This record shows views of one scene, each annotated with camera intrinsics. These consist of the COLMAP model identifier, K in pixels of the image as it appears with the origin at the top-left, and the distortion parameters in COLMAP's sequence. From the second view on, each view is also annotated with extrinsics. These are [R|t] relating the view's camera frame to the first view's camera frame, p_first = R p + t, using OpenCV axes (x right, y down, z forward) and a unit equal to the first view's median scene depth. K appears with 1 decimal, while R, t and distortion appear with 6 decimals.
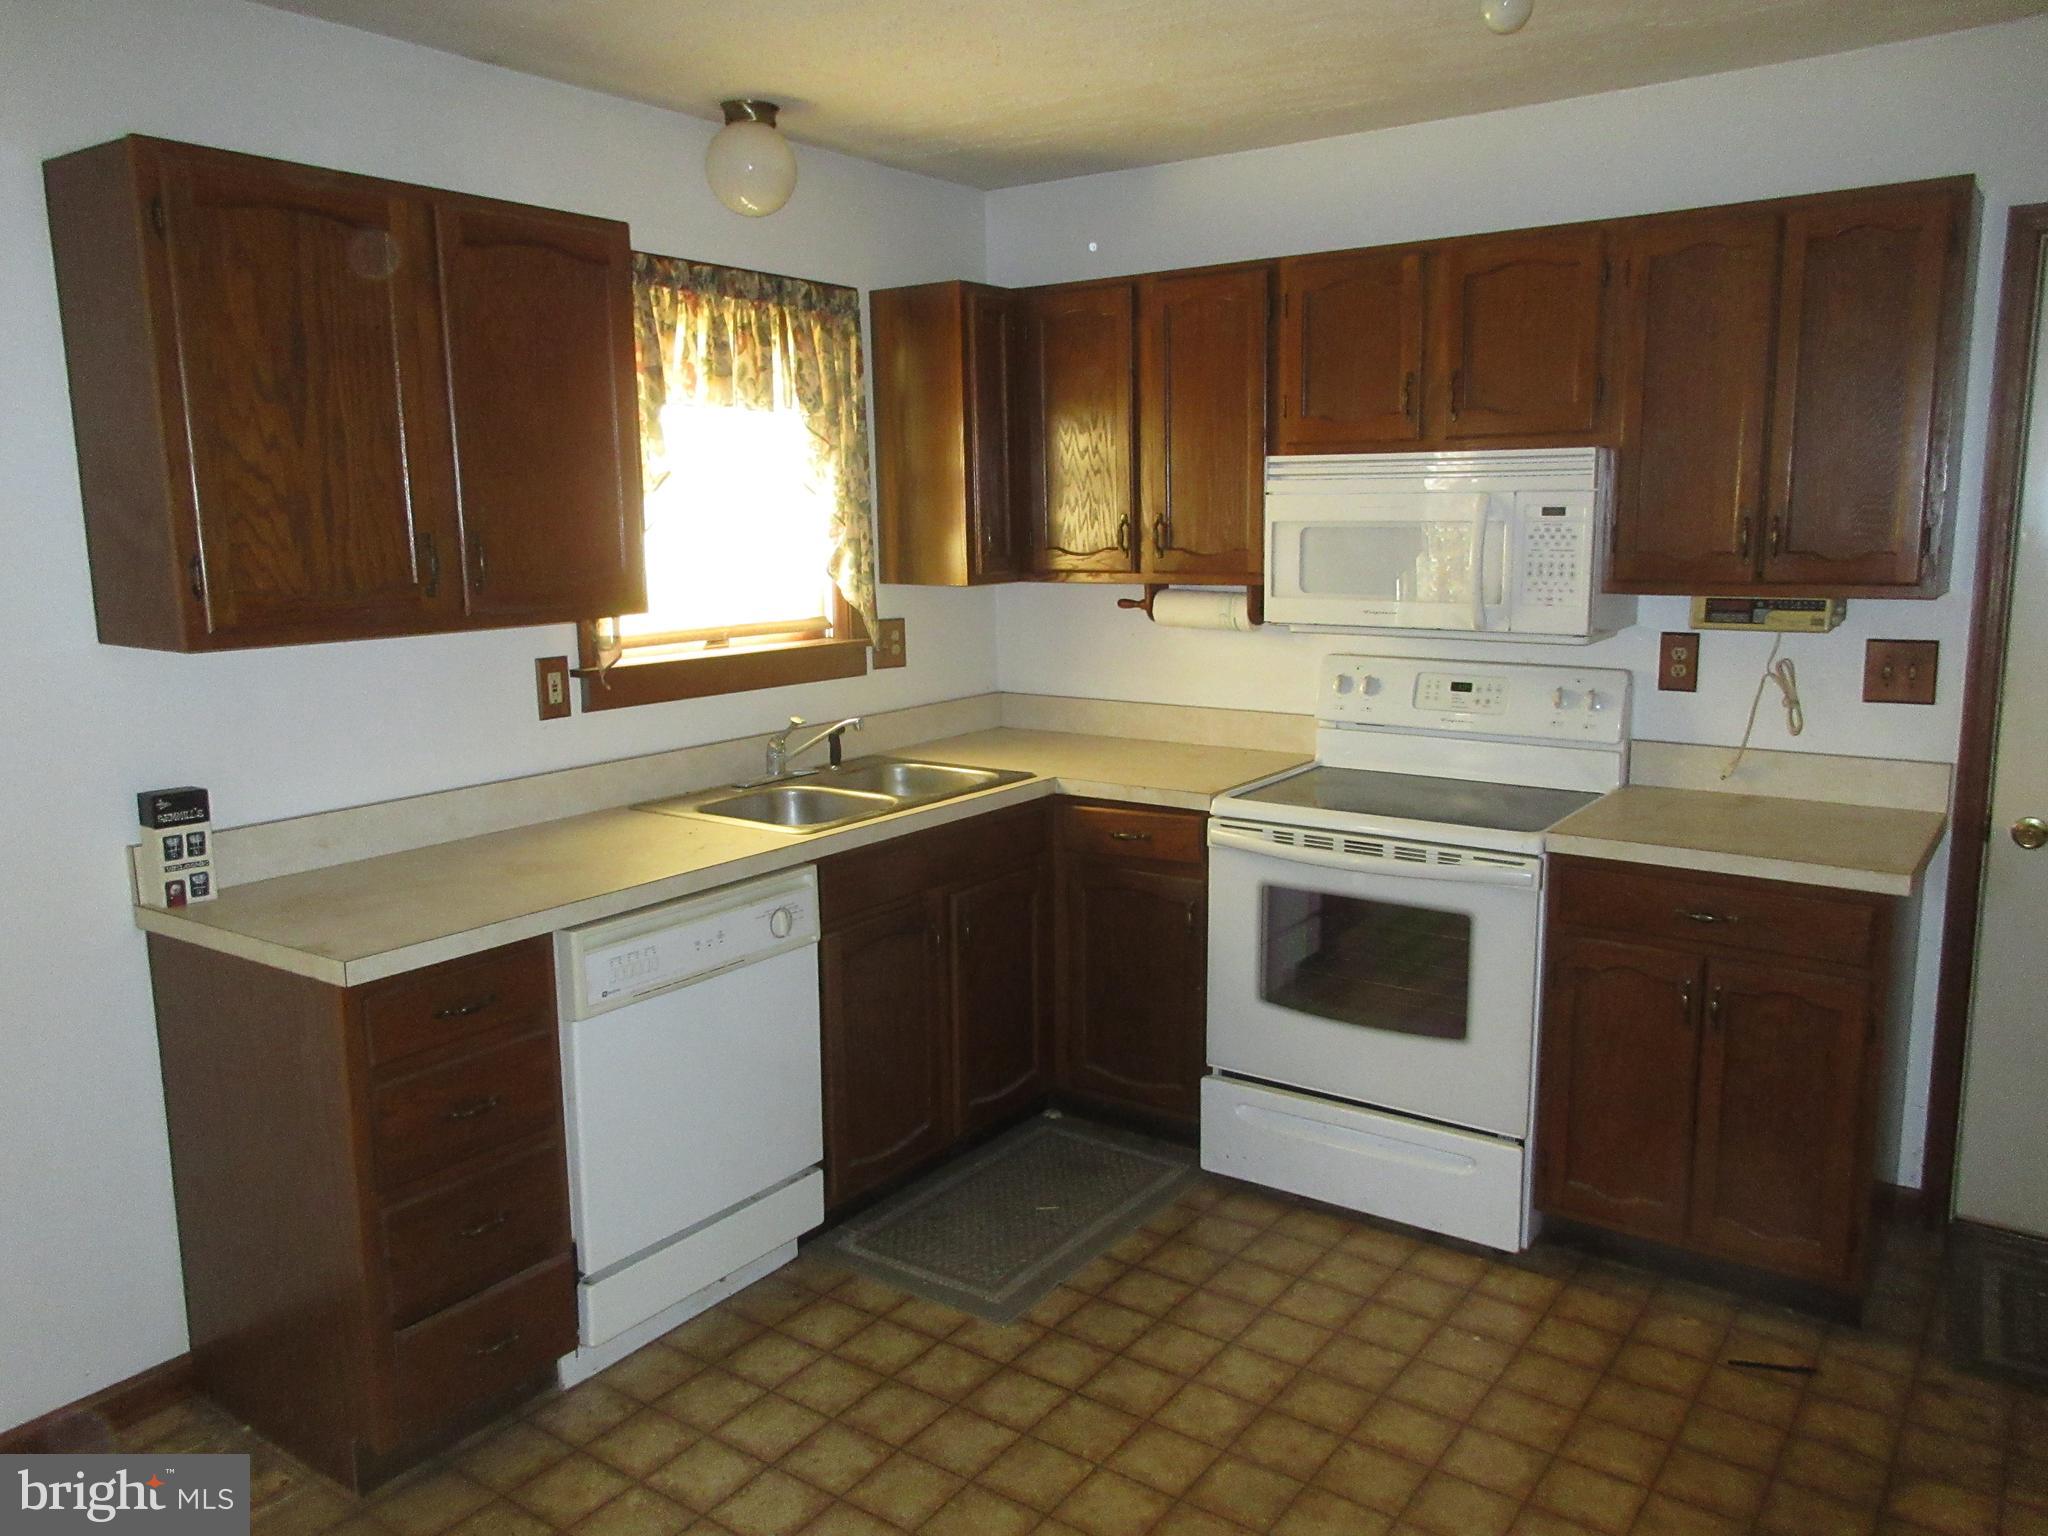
lens RADIAL K [[1535.3, 0, 1023.6], [0, 1535.3, 764.8], [0, 0, 1]] dist [0.008091, -0.002844]
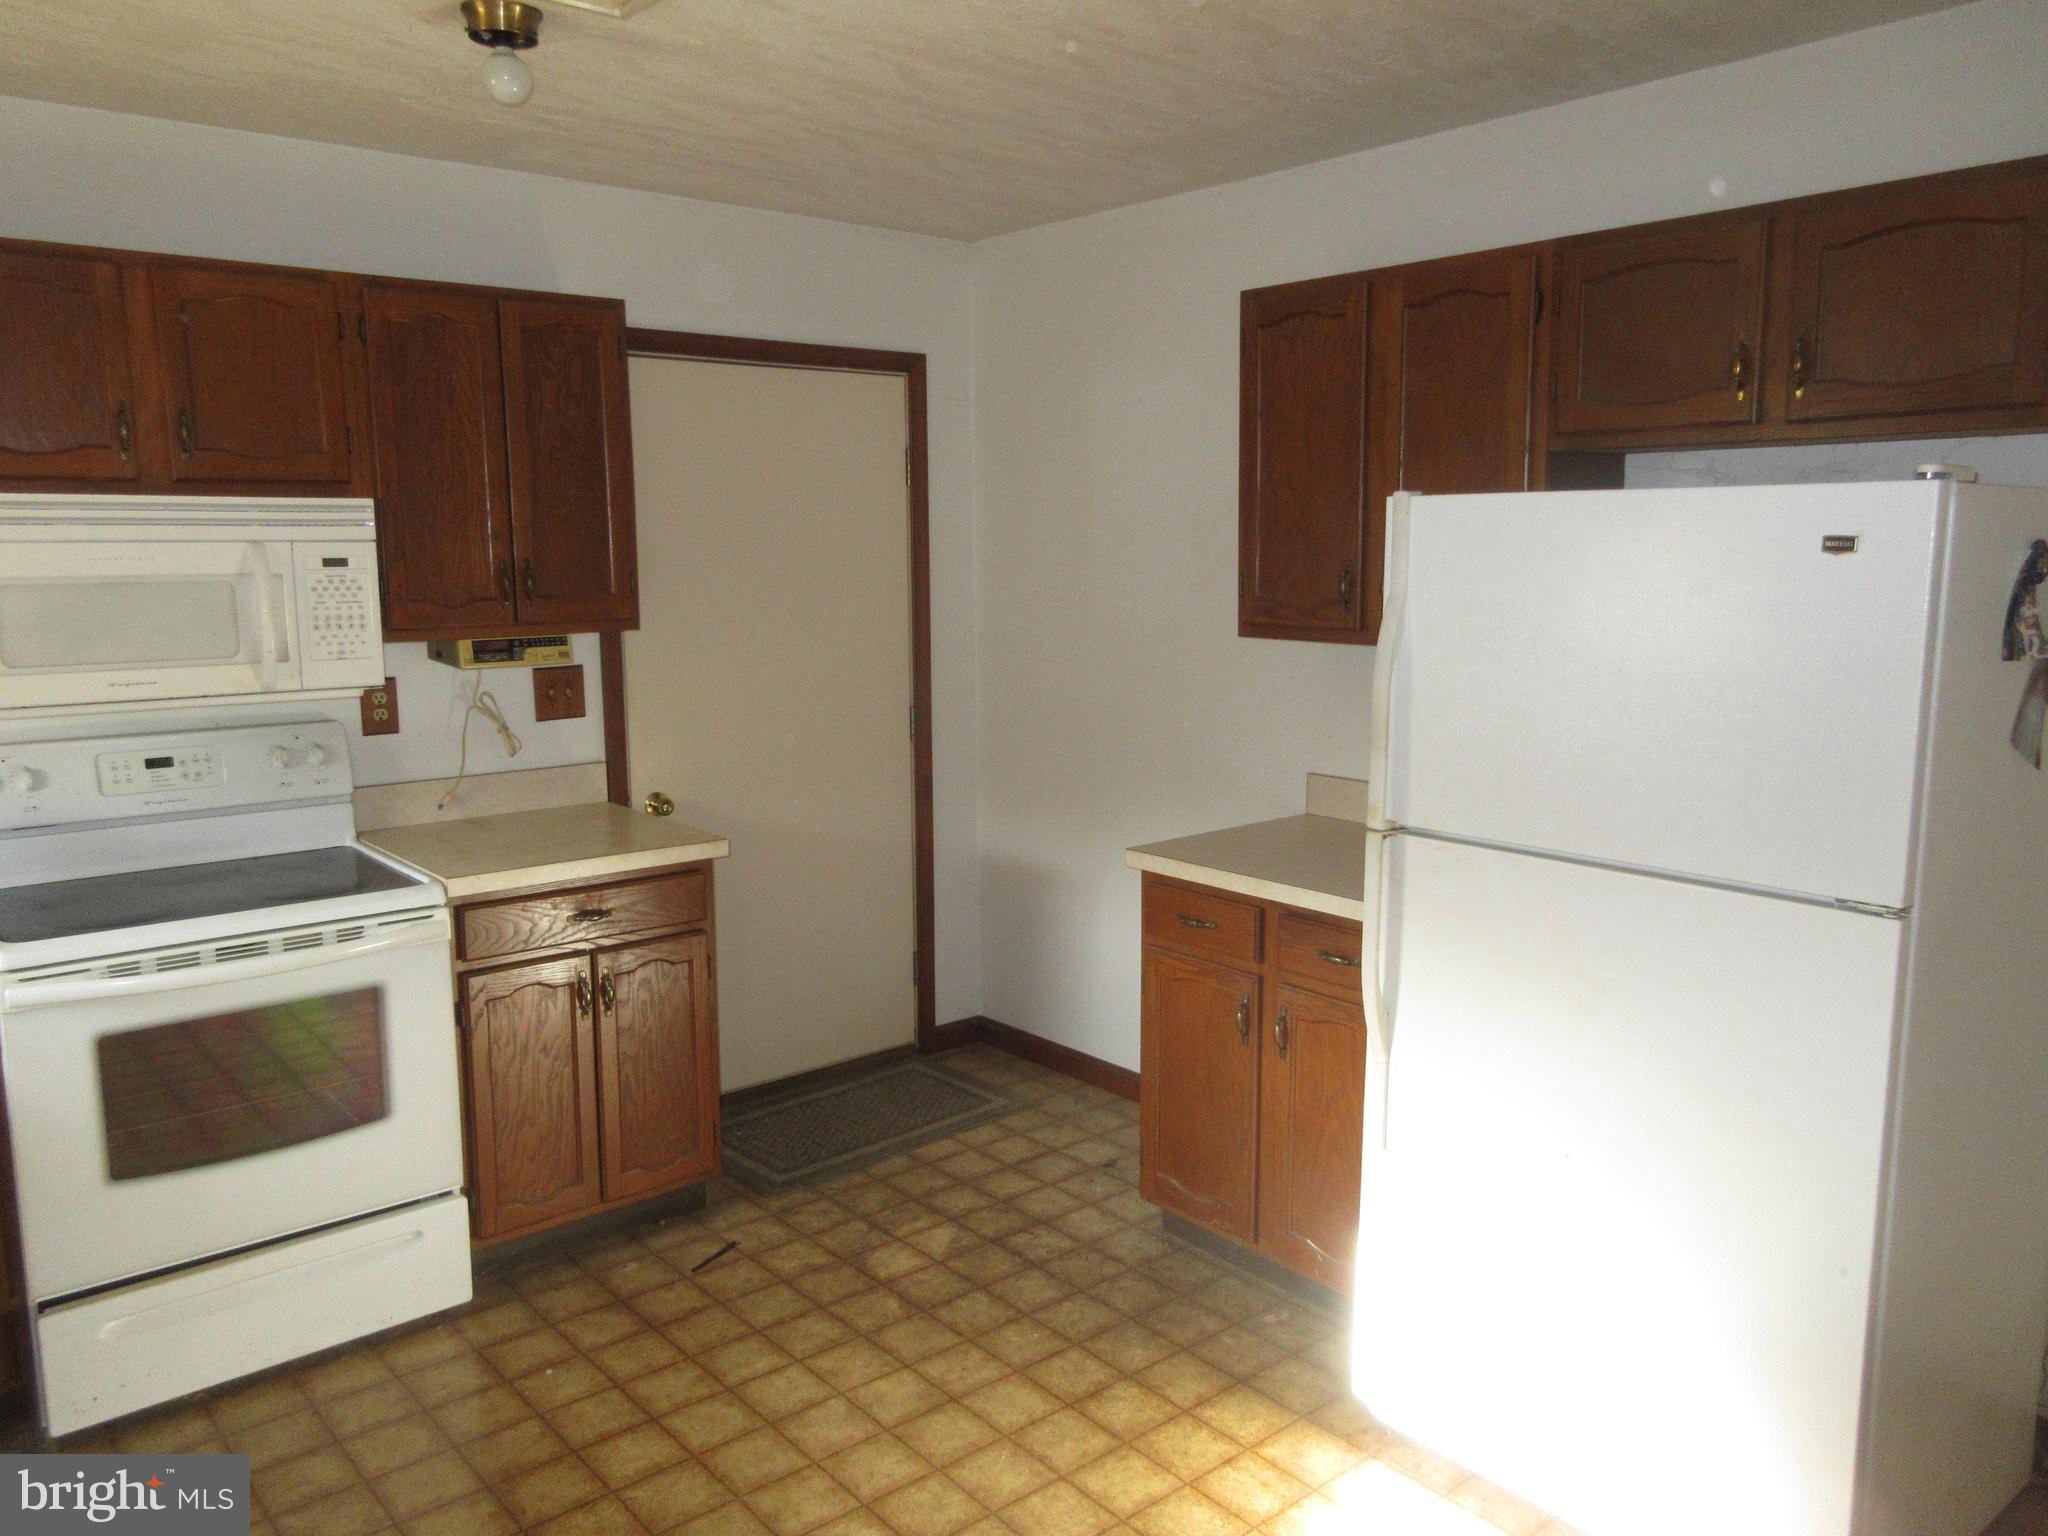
lens RADIAL K [[1535.3, 0, 1023.5], [0, 1535.3, 769.3], [0, 0, 1]] dist [0.008091, -0.002844]
pose [[0.241271, -0.139673, 0.960354, -0.502928], [0.162904, 0.981376, 0.101804, -0.064553], [-0.956687, 0.131883, 0.259531, 0.348154]]
